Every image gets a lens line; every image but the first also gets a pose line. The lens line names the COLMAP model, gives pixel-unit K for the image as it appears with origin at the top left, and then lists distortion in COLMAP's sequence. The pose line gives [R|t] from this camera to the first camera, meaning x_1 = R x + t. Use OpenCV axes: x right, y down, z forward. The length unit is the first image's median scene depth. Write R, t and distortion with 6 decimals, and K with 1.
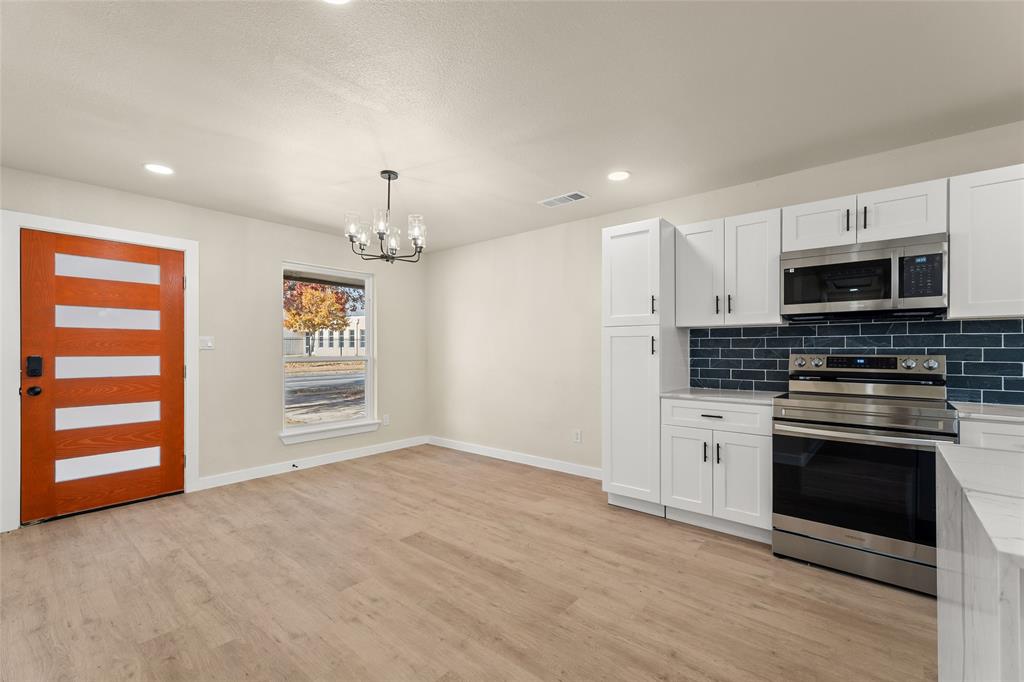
lens RADIAL K [[435.9, 0, 511.6], [0, 435.9, 350.4], [0, 0, 1]] dist [0.008607, 0.000397]
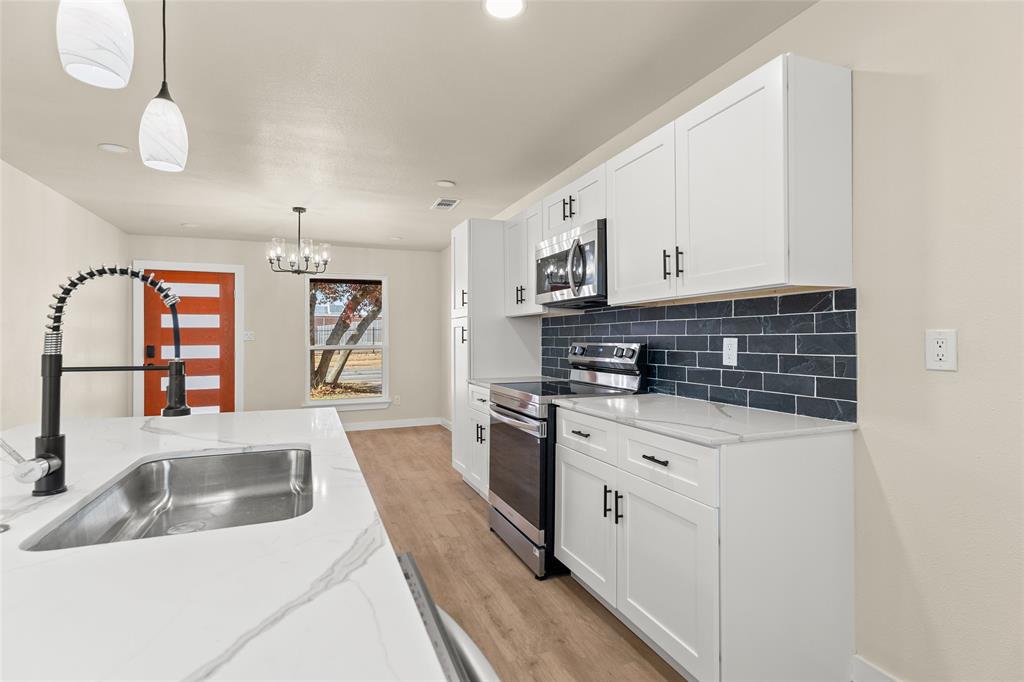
lens RADIAL K [[503.9, 0, 515.4], [0, 503.9, 329.0], [0, 0, 1]] dist [0.006097, -0.001522]
pose [[0.887102, -0.015490, -0.461314, 1.098763], [0.007648, 0.999793, -0.018865, -0.001477], [0.461510, 0.013207, 0.887036, -0.075529]]
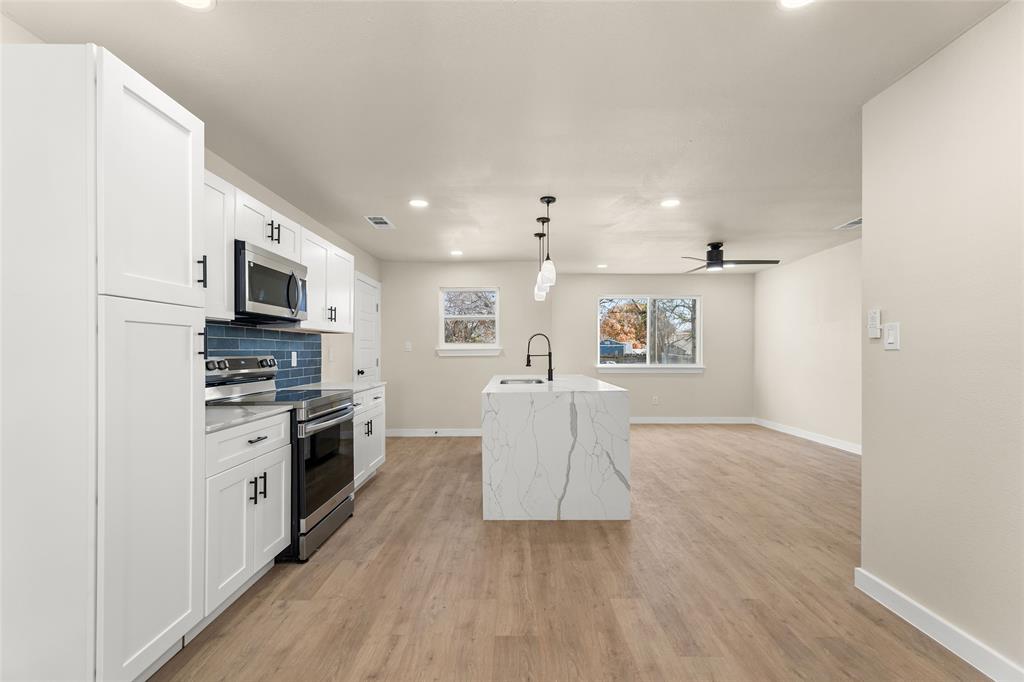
lens RADIAL K [[435.9, 0, 511.1], [0, 435.9, 354.2], [0, 0, 1]] dist [0.008607, 0.000397]
pose [[-0.640187, -0.003119, 0.768213, -0.391222], [0.006188, 0.999938, 0.009216, -0.000566], [-0.768194, 0.010654, -0.640128, 1.124925]]
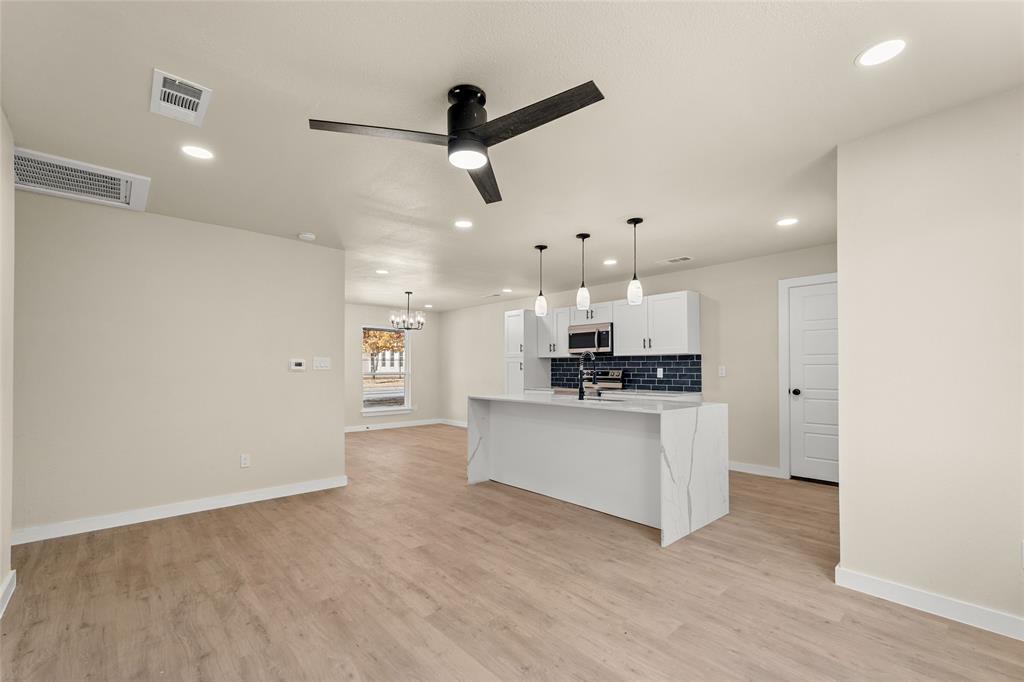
lens RADIAL K [[435.9, 0, 514.7], [0, 435.9, 366.6], [0, 0, 1]] dist [0.008607, 0.000397]
pose [[0.992652, -0.002374, -0.120982, 0.603464], [0.001617, 0.999979, -0.006353, 0.004200], [0.120995, 0.006111, 0.992634, -1.323608]]
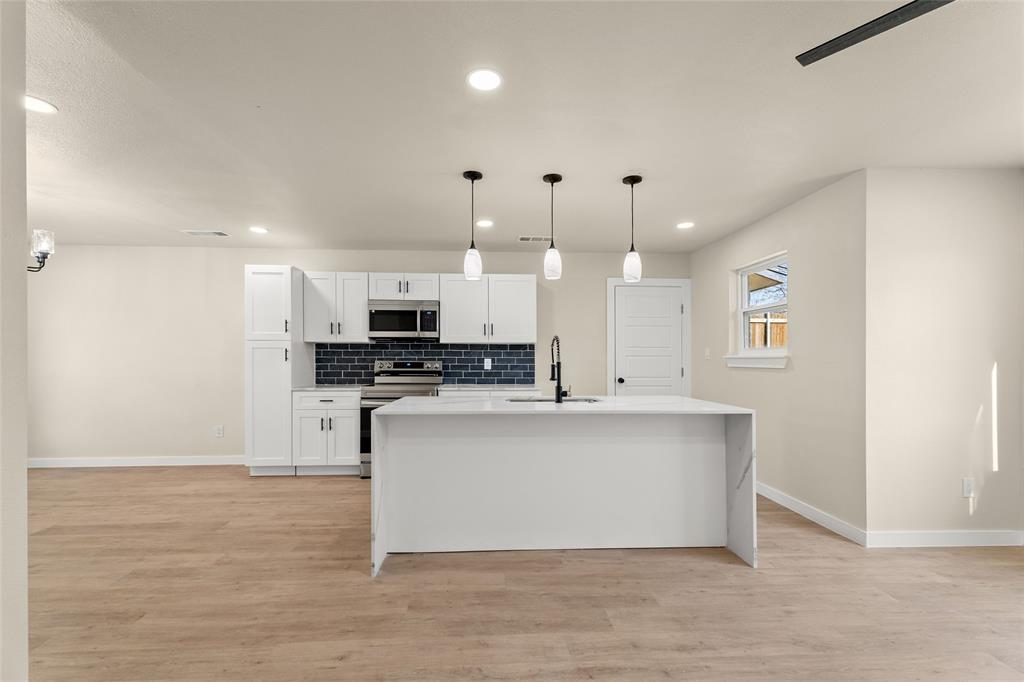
lens RADIAL K [[435.9, 0, 506.7], [0, 435.9, 361.2], [0, 0, 1]] dist [0.008607, 0.000397]
pose [[0.725784, -0.003973, 0.687911, -0.143388], [-0.001400, 0.999973, 0.007253, -0.002774], [-0.687921, -0.006227, 0.725759, -0.563753]]
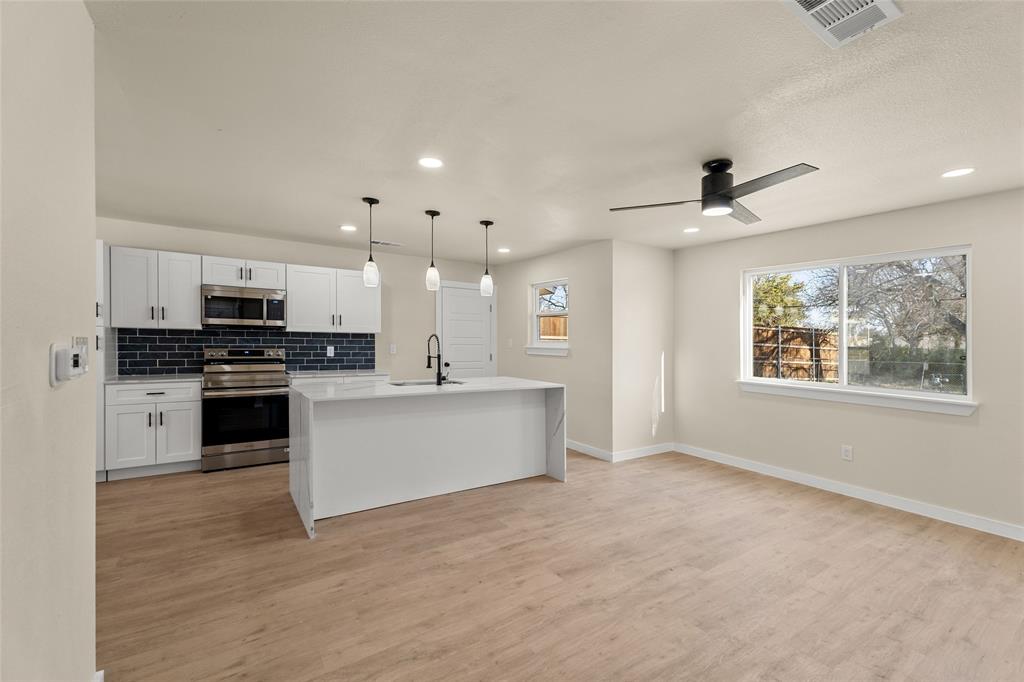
lens RADIAL K [[435.9, 0, 507.1], [0, 435.9, 347.1], [0, 0, 1]] dist [0.008607, 0.000397]
pose [[0.276874, -0.012019, 0.960831, -0.578844], [-0.014763, 0.999751, 0.016760, -0.039911], [-0.960793, -0.018825, 0.276628, -0.473271]]
